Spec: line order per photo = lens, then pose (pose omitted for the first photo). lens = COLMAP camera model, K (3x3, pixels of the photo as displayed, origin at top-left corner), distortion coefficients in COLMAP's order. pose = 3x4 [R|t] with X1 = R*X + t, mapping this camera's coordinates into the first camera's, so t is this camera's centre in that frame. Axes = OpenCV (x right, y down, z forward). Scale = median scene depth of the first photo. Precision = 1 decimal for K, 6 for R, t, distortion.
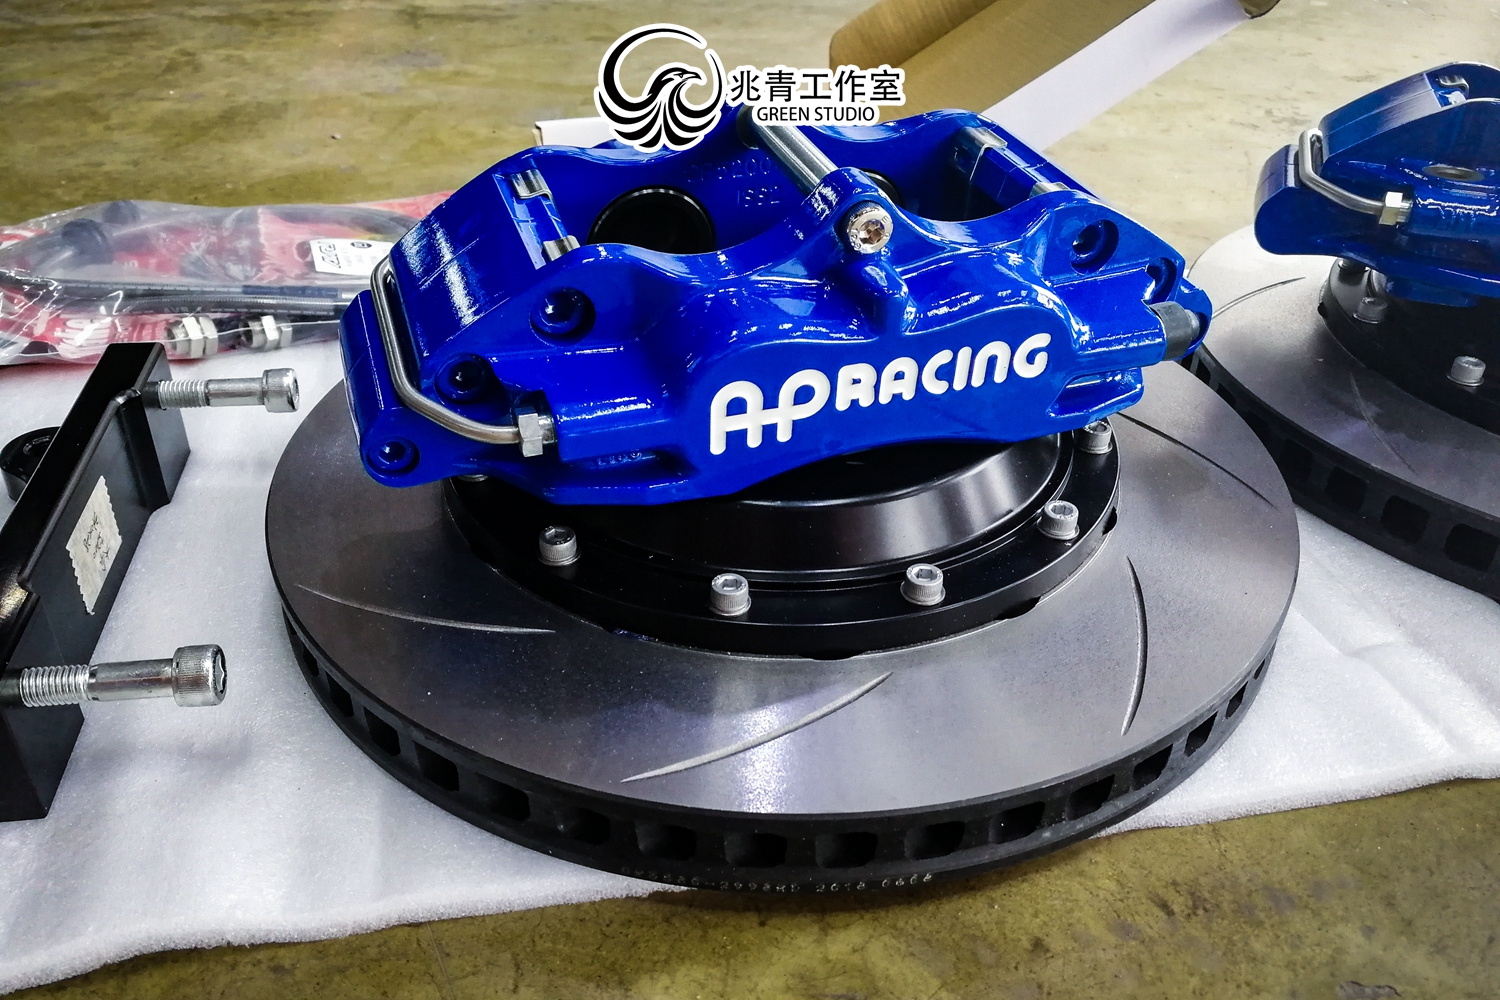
lens RADIAL K [[1222.3, 0, 745.9], [0, 1222.3, 510.9], [0, 0, 1]] dist [0.024061, -0.036613]
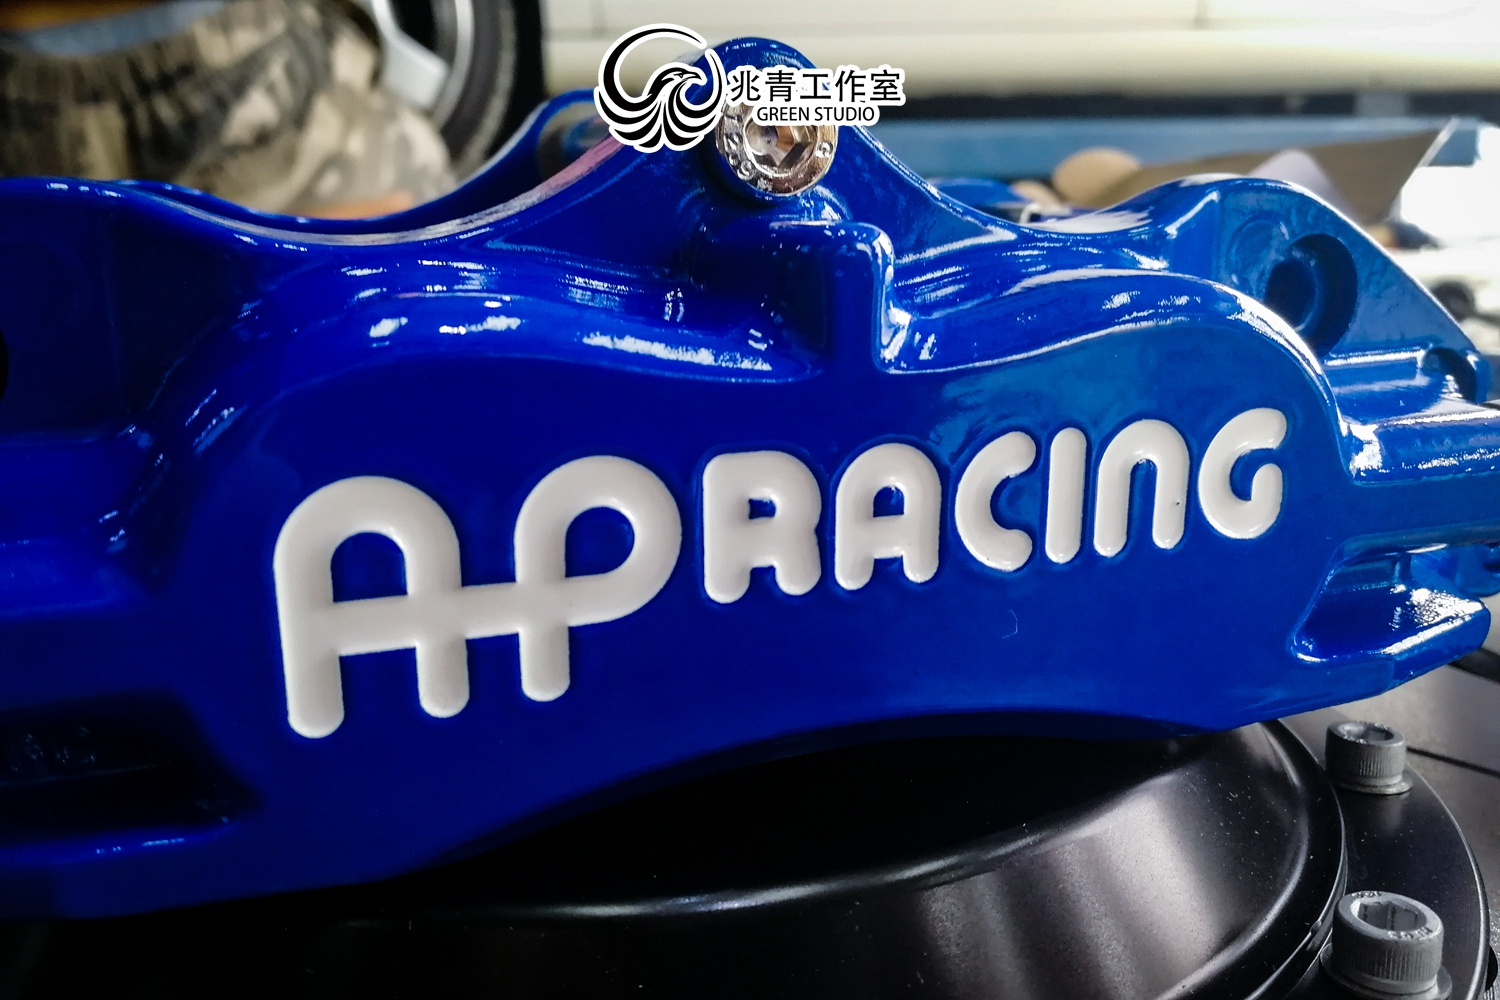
lens RADIAL K [[1222.3, 0, 762.7], [0, 1222.3, 503.8], [0, 0, 1]] dist [0.024061, -0.036613]
pose [[0.999445, -0.033310, -0.000699, 0.089905], [0.030477, 0.922530, -0.384720, 0.021475], [0.013460, 0.384485, 0.923033, 0.676813]]
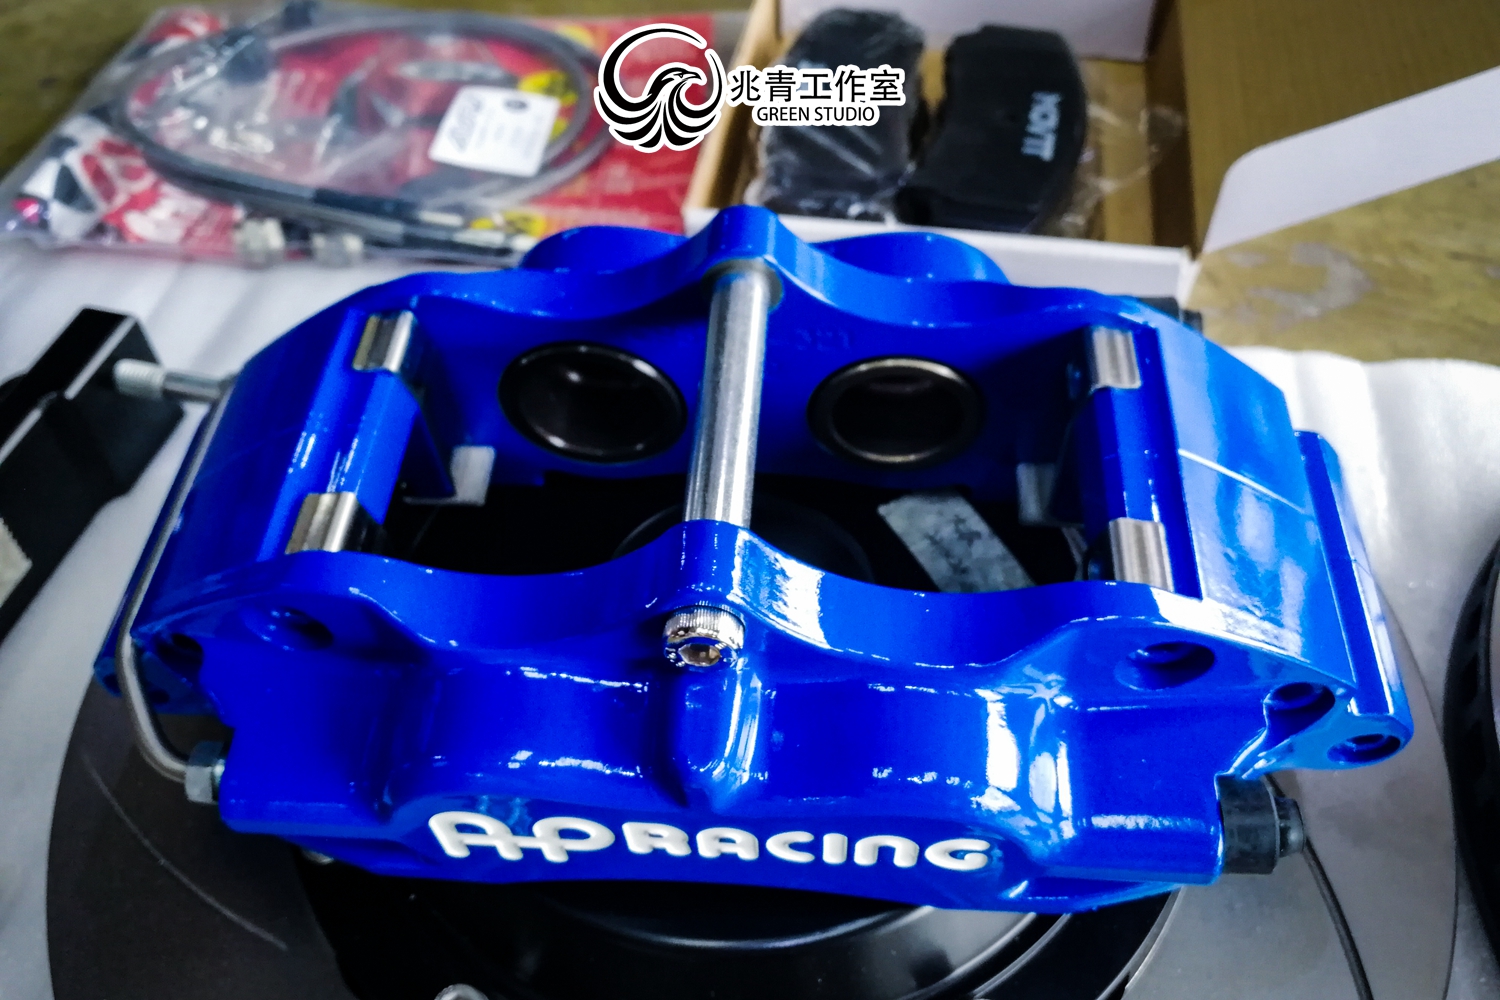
lens RADIAL K [[1222.3, 0, 747.7], [0, 1222.3, 525.4], [0, 0, 1]] dist [0.024061, -0.036613]
pose [[0.915437, 0.283505, -0.285657, 0.273418], [-0.182770, 0.925214, 0.332527, -0.482463], [0.358567, -0.252198, 0.898791, 0.456430]]
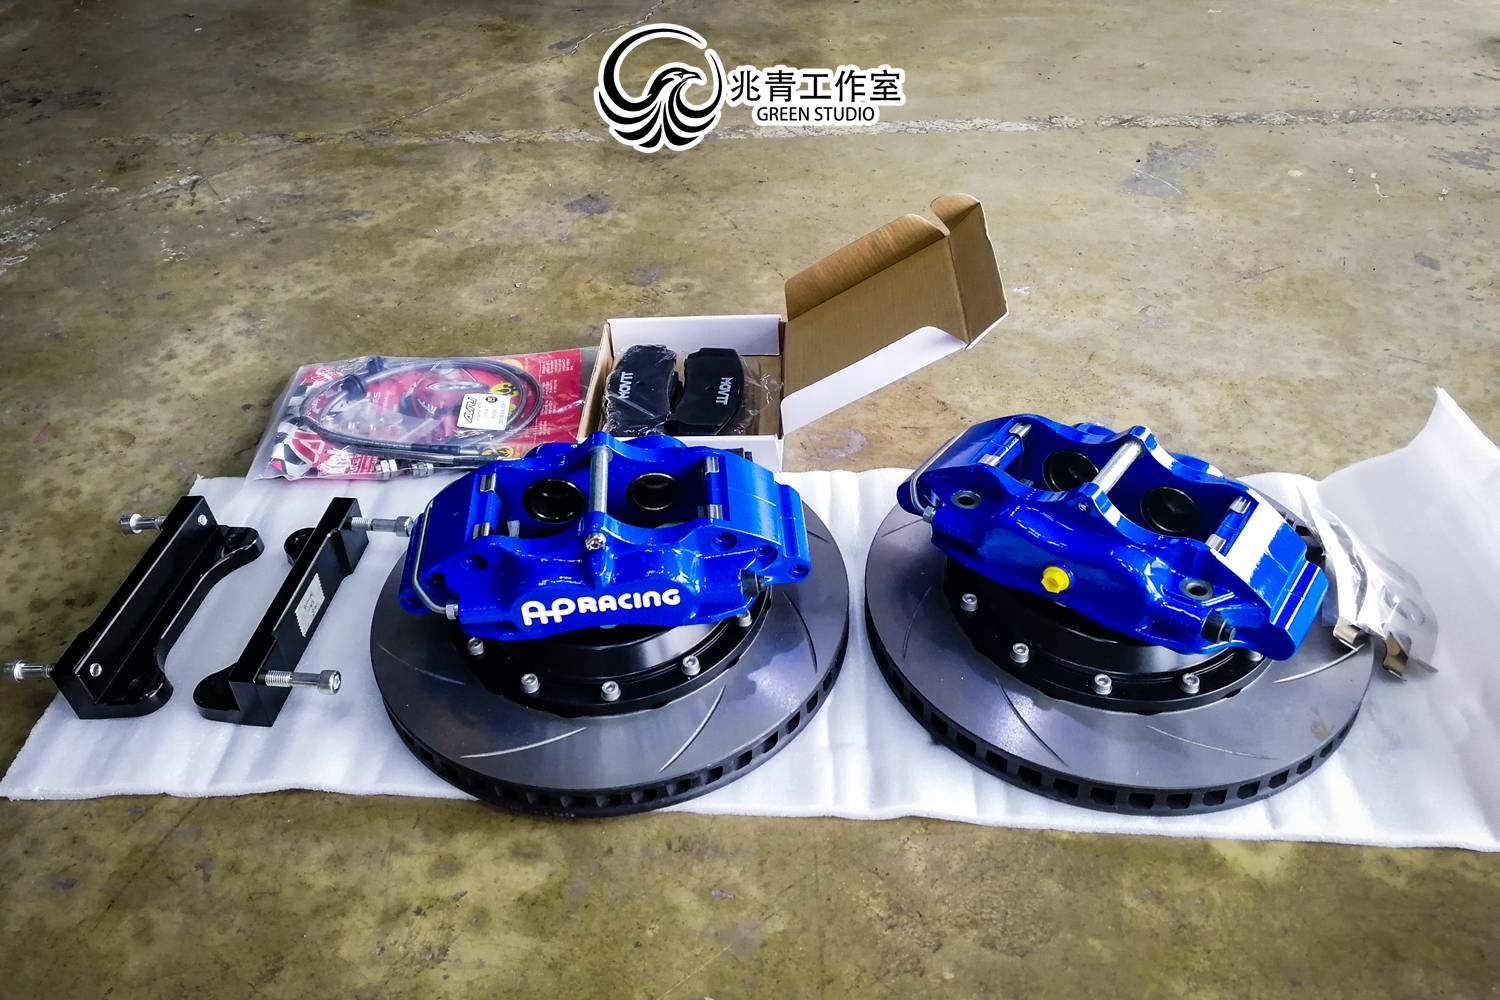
lens RADIAL K [[1222.3, 0, 758.9], [0, 1222.3, 401.5], [0, 0, 1]] dist [0.024061, -0.036613]
pose [[0.964162, 0.109363, -0.241725, 0.924364], [-0.102218, 0.993877, 0.041942, -0.615762], [0.244832, -0.015730, 0.969438, -1.186767]]
